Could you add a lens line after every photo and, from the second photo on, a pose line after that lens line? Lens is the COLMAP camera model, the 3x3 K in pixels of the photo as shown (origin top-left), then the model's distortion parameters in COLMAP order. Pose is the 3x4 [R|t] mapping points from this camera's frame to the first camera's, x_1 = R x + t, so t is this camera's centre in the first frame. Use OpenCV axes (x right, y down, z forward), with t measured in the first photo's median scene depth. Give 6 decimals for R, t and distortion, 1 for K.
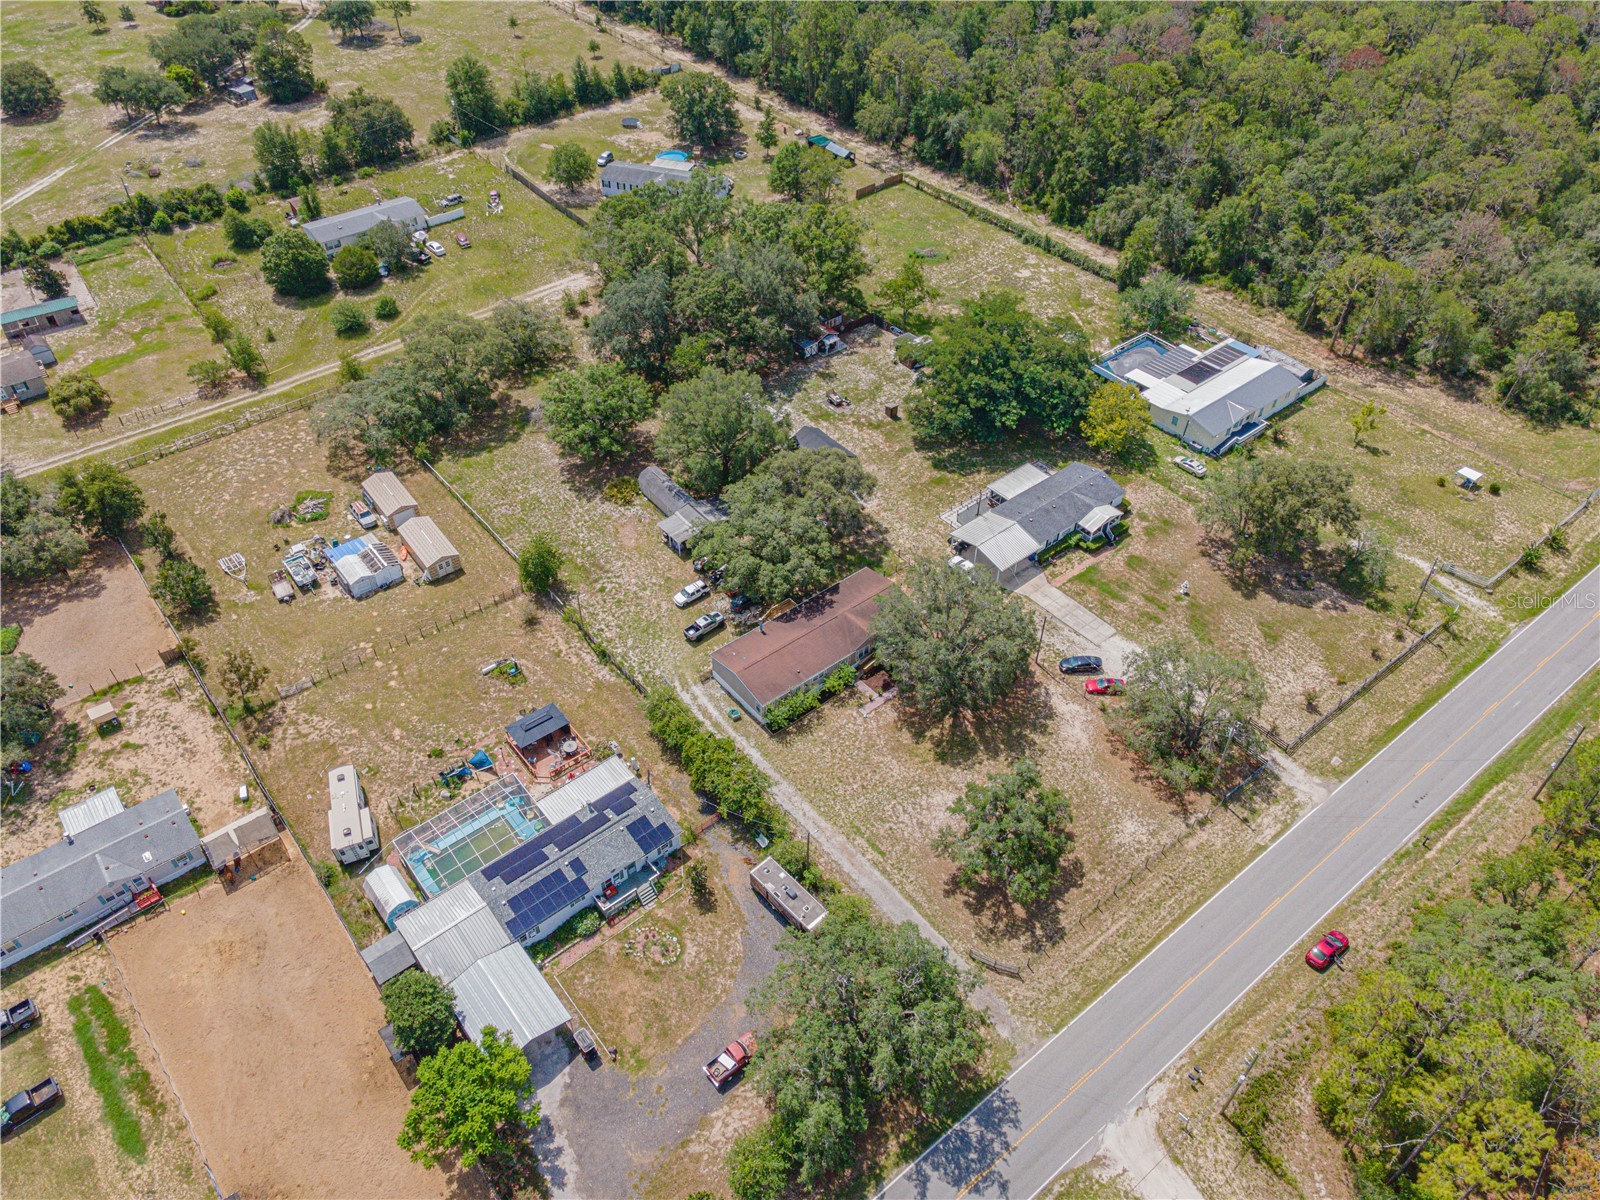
lens RADIAL K [[1165.0, 0, 794.4], [0, 1165.0, 589.7], [0, 0, 1]] dist [0.034989, 0.032919]
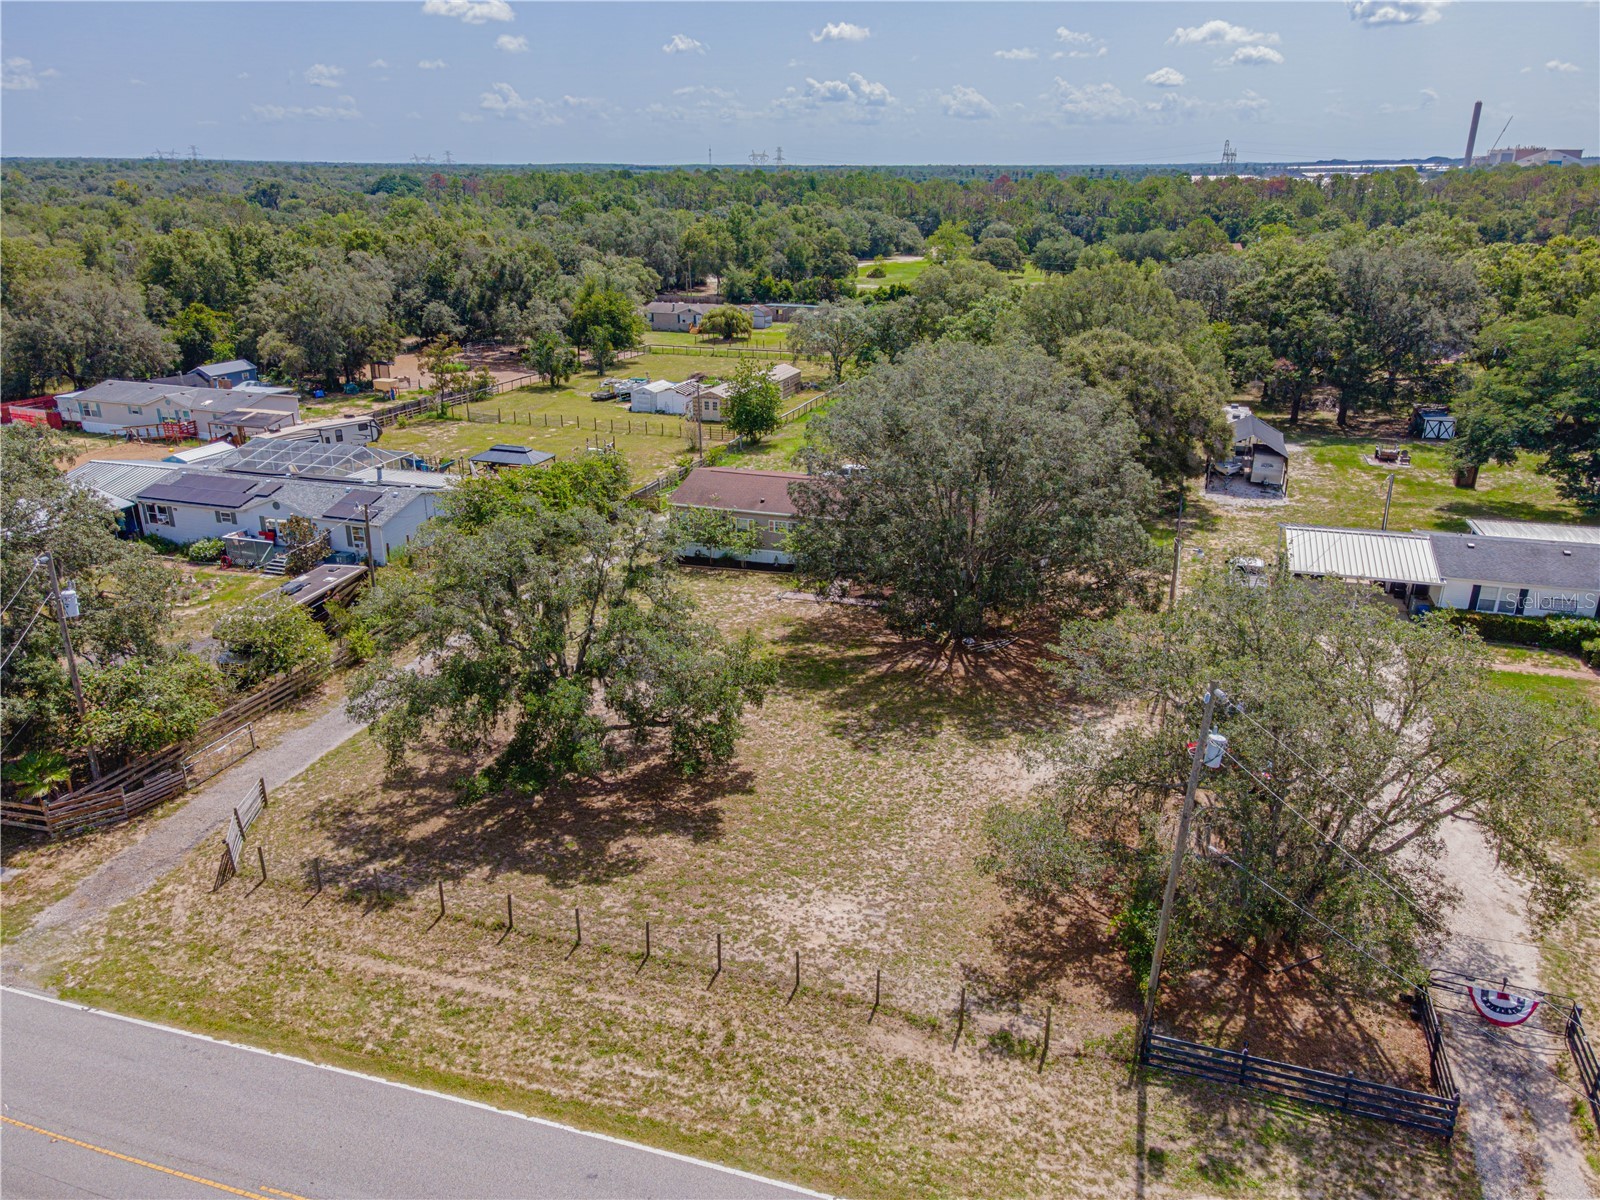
lens RADIAL K [[1163.1, 0, 795.4], [0, 1163.1, 598.1], [0, 0, 1]] dist [0.007687, 0.075004]
pose [[0.547427, 0.284651, -0.786954, 0.425047], [-0.570810, 0.814672, -0.102395, 0.142968], [0.611963, 0.505255, 0.608456, 0.629968]]
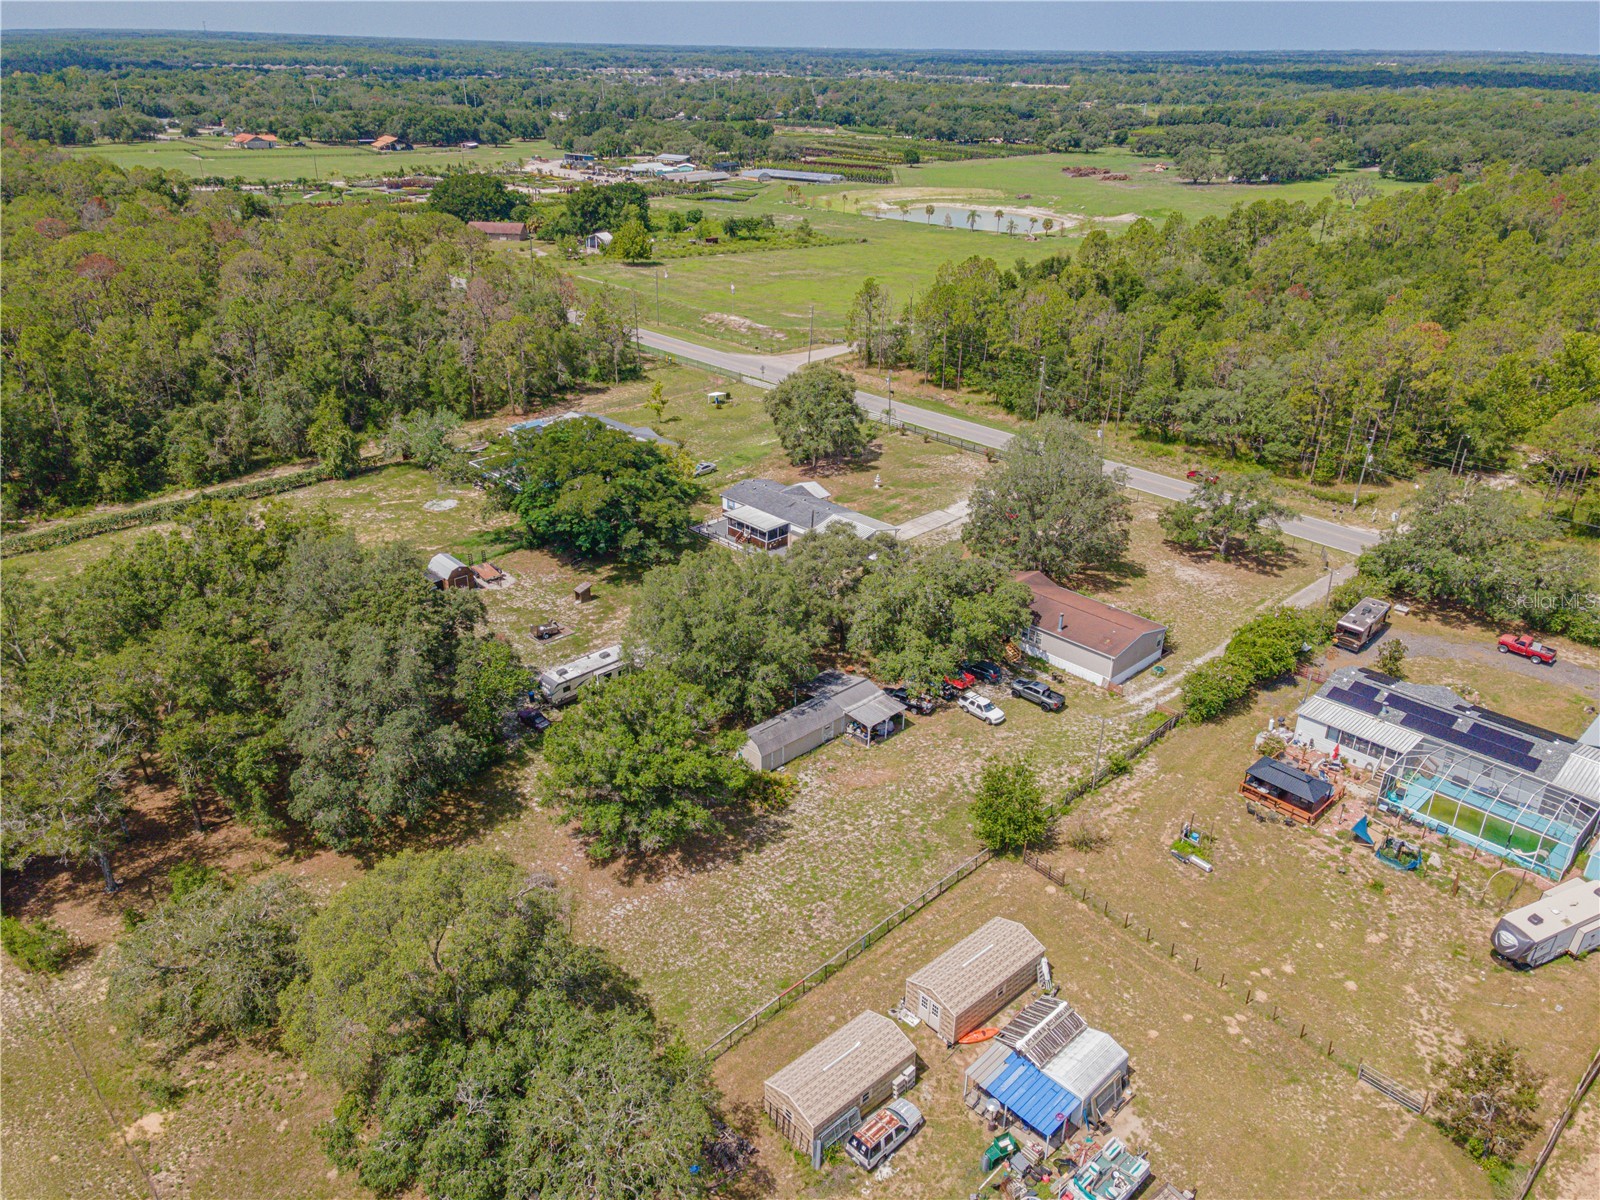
lens RADIAL K [[1163.1, 0, 795.4], [0, 1163.1, 598.1], [0, 0, 1]] dist [0.007687, 0.075004]
pose [[-0.090243, -0.434917, 0.895937, -0.737104], [0.674699, 0.635014, 0.376215, -0.416873], [-0.732555, 0.638439, 0.236133, 0.871945]]
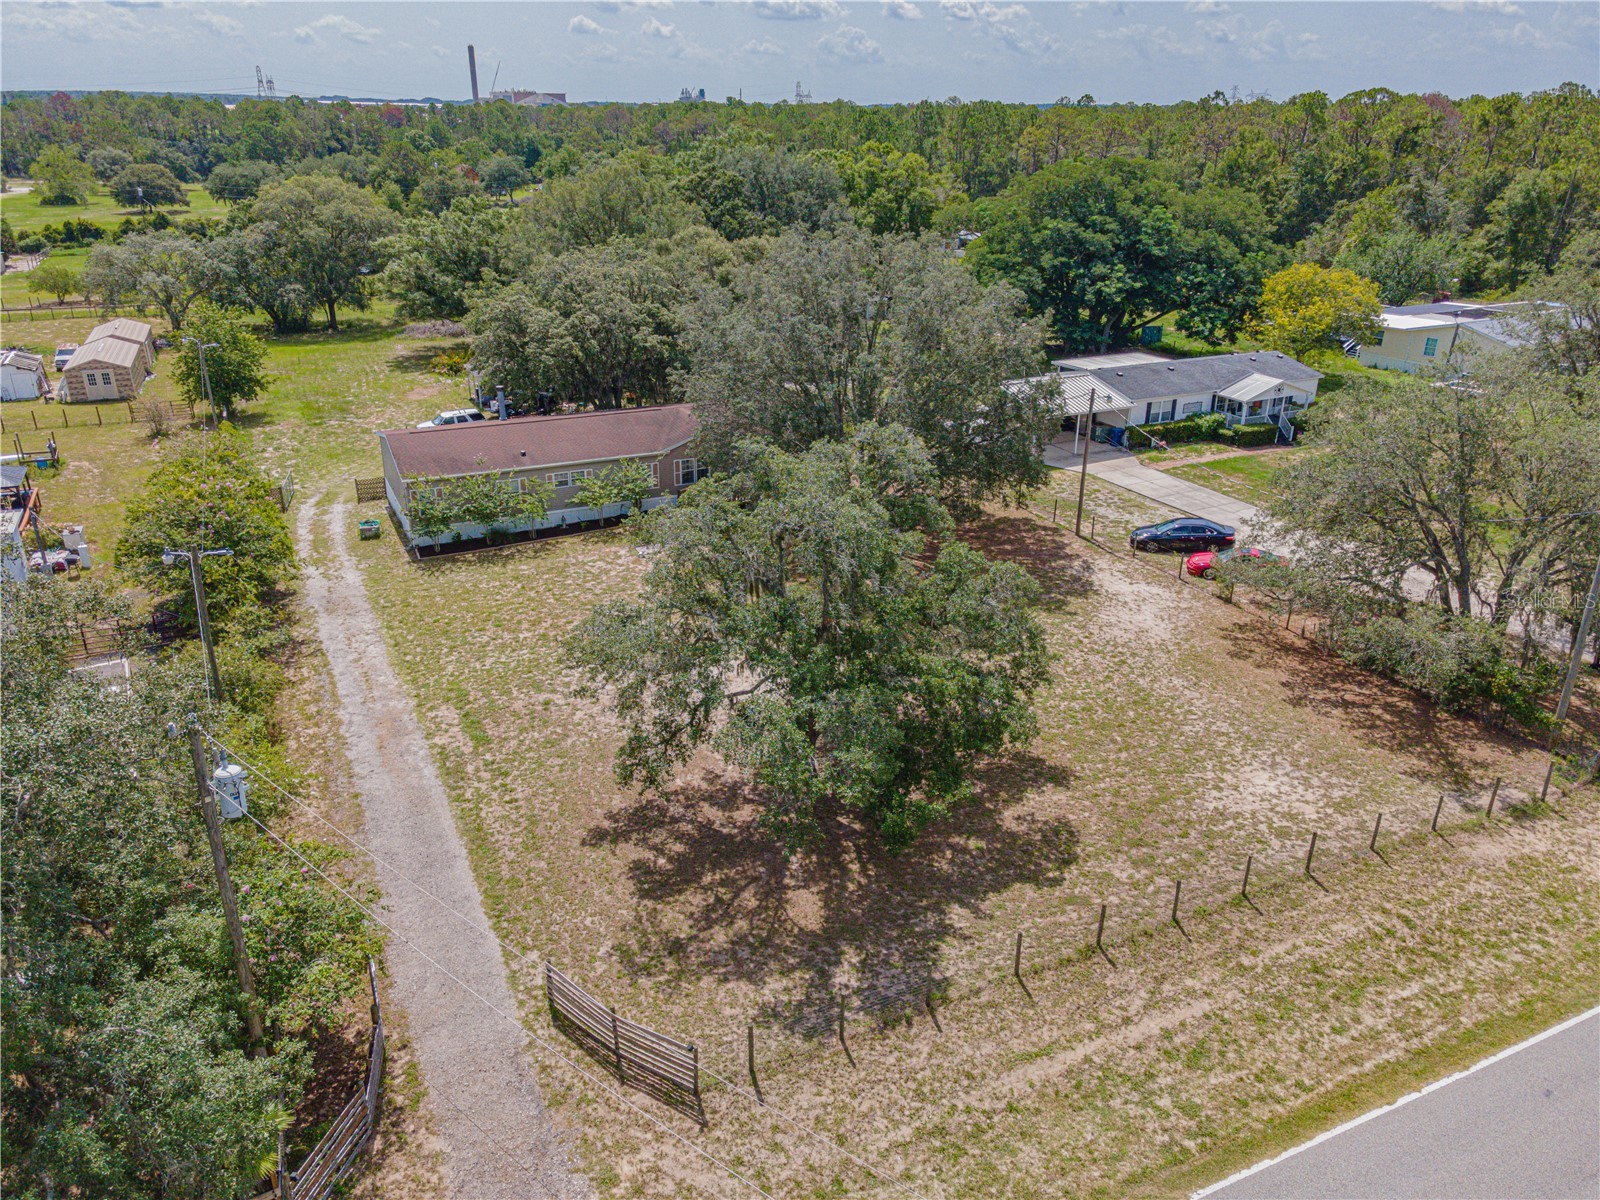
lens RADIAL K [[1163.1, 0, 795.4], [0, 1163.1, 598.1], [0, 0, 1]] dist [0.007687, 0.075004]
pose [[0.972964, 0.091358, -0.212120, 0.189453], [-0.160000, 0.928966, -0.333800, 0.233935], [0.166557, 0.358714, 0.918468, 0.565639]]
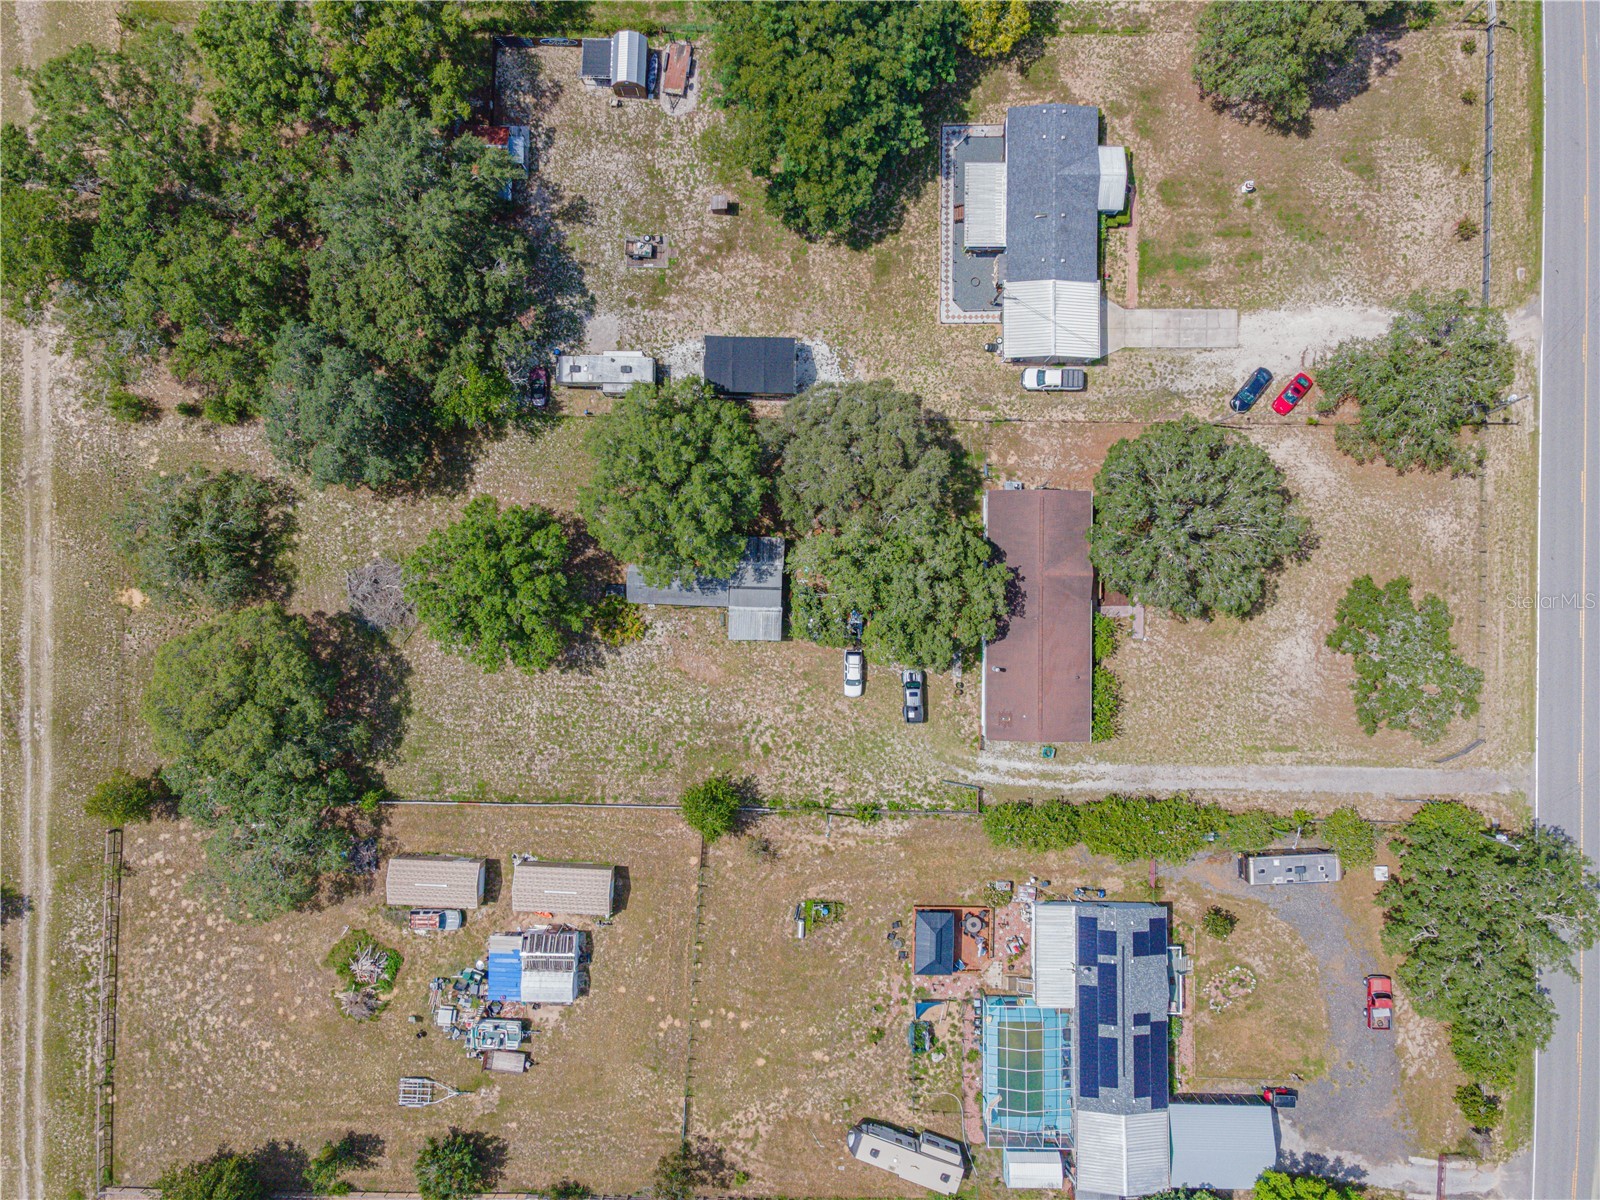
lens RADIAL K [[1154.7, 0, 795.1], [0, 1154.7, 605.3], [0, 0, 1]] dist [0.027163, 0.044782]
pose [[0.634720, -0.772727, 0.004851, -0.082784], [0.534277, 0.443374, 0.719700, -0.610878], [-0.558282, -0.454216, 0.694269, 0.502391]]
